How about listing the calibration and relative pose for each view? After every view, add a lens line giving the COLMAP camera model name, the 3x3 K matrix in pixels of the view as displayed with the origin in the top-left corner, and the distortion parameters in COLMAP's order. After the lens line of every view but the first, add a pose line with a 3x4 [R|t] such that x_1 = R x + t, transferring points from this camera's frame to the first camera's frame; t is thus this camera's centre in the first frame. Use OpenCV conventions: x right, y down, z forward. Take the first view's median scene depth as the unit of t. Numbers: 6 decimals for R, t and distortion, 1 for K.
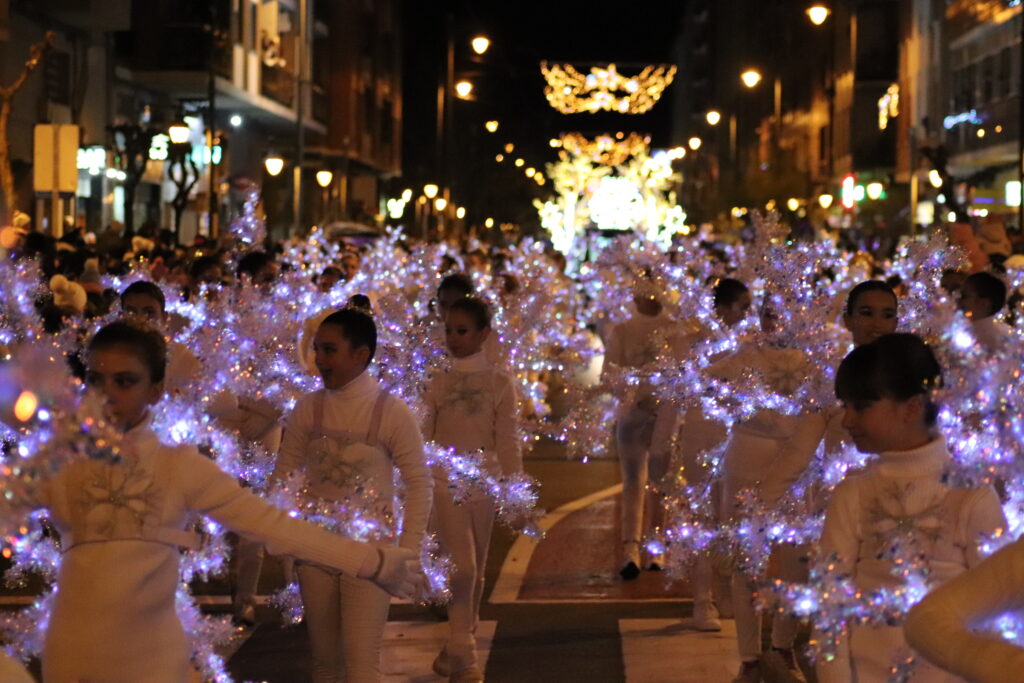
lens RADIAL K [[3720.2, 0, 512.0], [0, 3720.2, 341.5], [0, 0, 1]] dist [-0.288158, -0.481105]
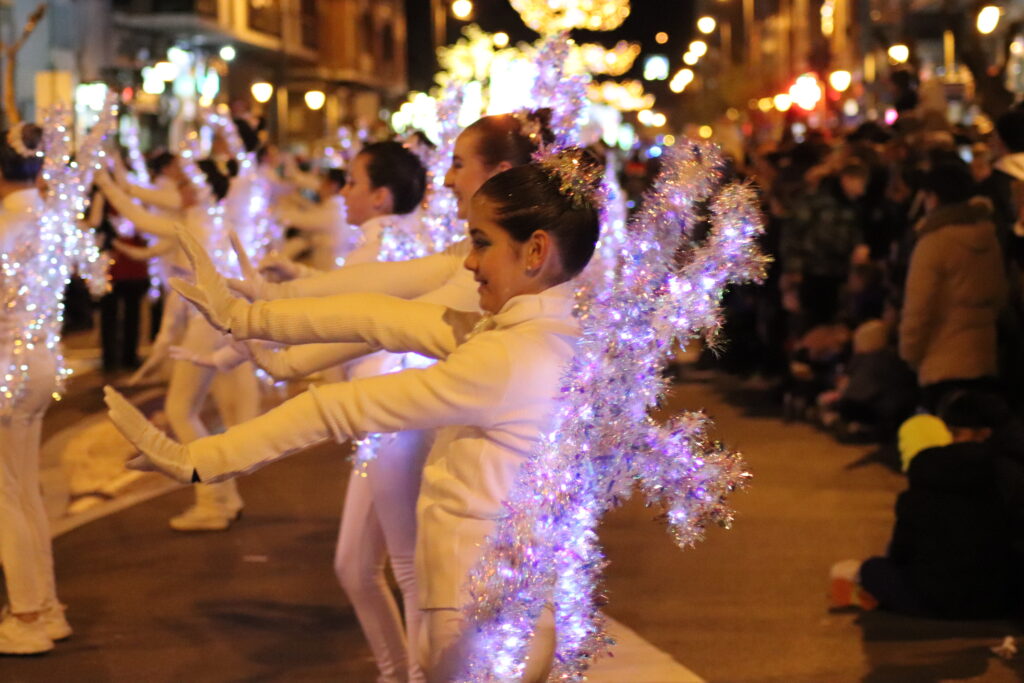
lens RADIAL K [[3720.2, 0, 512.0], [0, 3720.2, 341.5], [0, 0, 1]] dist [-0.288158, -0.481105]
pose [[0.999272, -0.035671, -0.013499, 0.019862], [0.035994, 0.999053, 0.024435, 0.003534], [0.012615, -0.024903, 0.999610, -0.109383]]
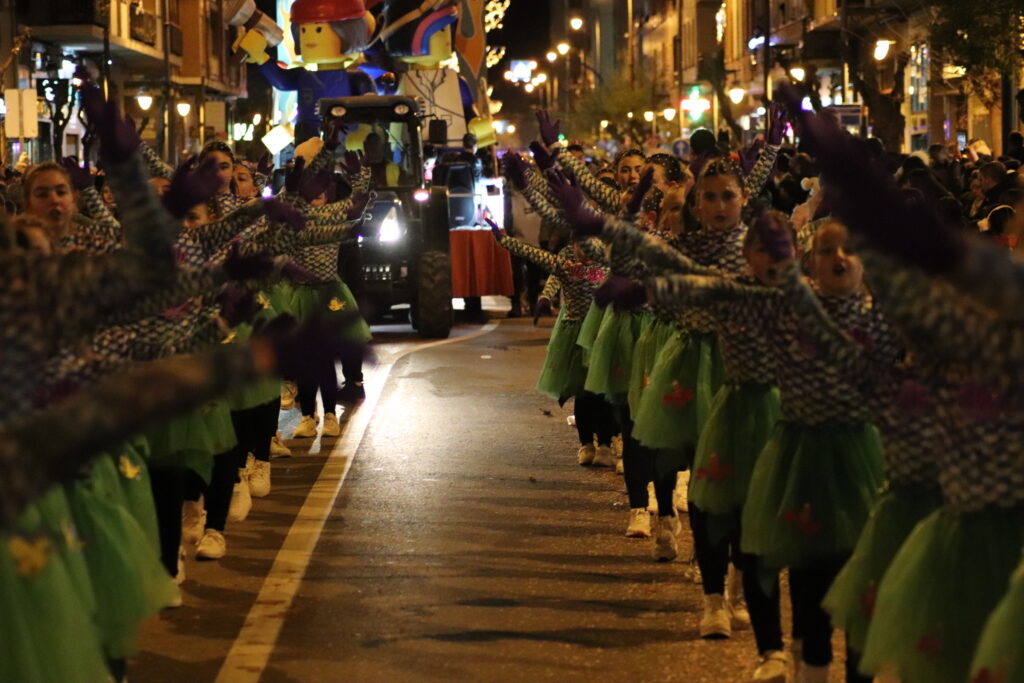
lens RADIAL K [[4525.7, 0, 512.0], [0, 4525.7, 341.5], [0, 0, 1]] dist [0.349382, 7.296528]
pose [[0.999034, -0.032137, 0.029964, 0.002167], [0.031731, 0.999399, 0.013932, 0.007062], [-0.030393, -0.012967, 0.999454, -0.283407]]
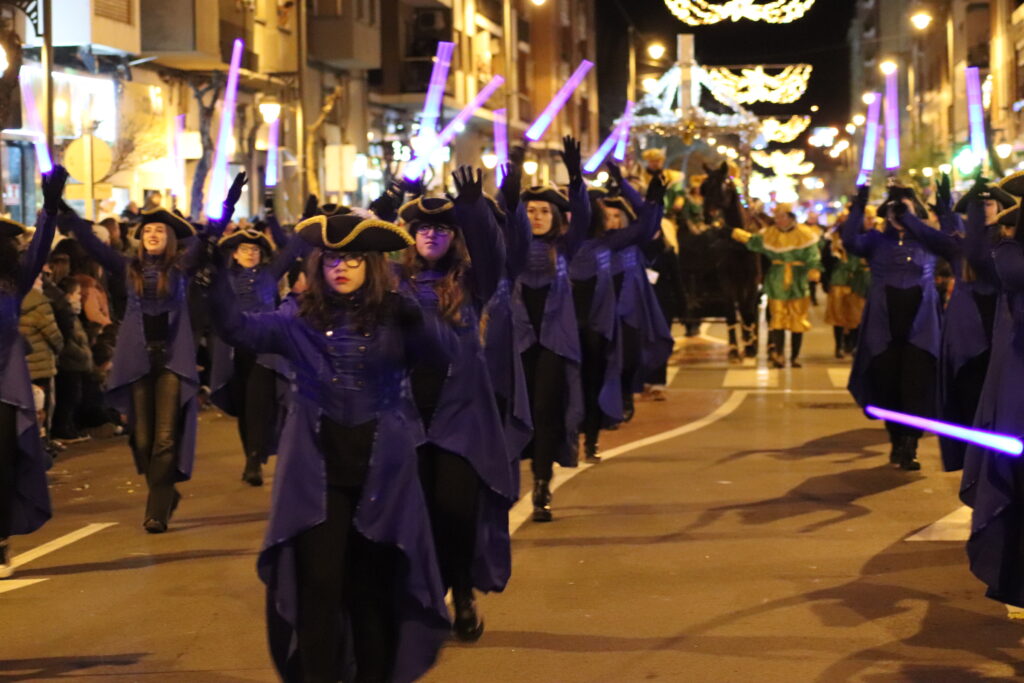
lens RADIAL K [[3455.0, 0, 512.0], [0, 3455.0, 341.5], [0, 0, 1]] dist [-0.174121, -0.092125]
pose [[0.997596, -0.034213, -0.060261, 0.010711], [0.034807, 0.999355, 0.008842, 0.004105], [0.059920, -0.010919, 0.998143, -0.154727]]
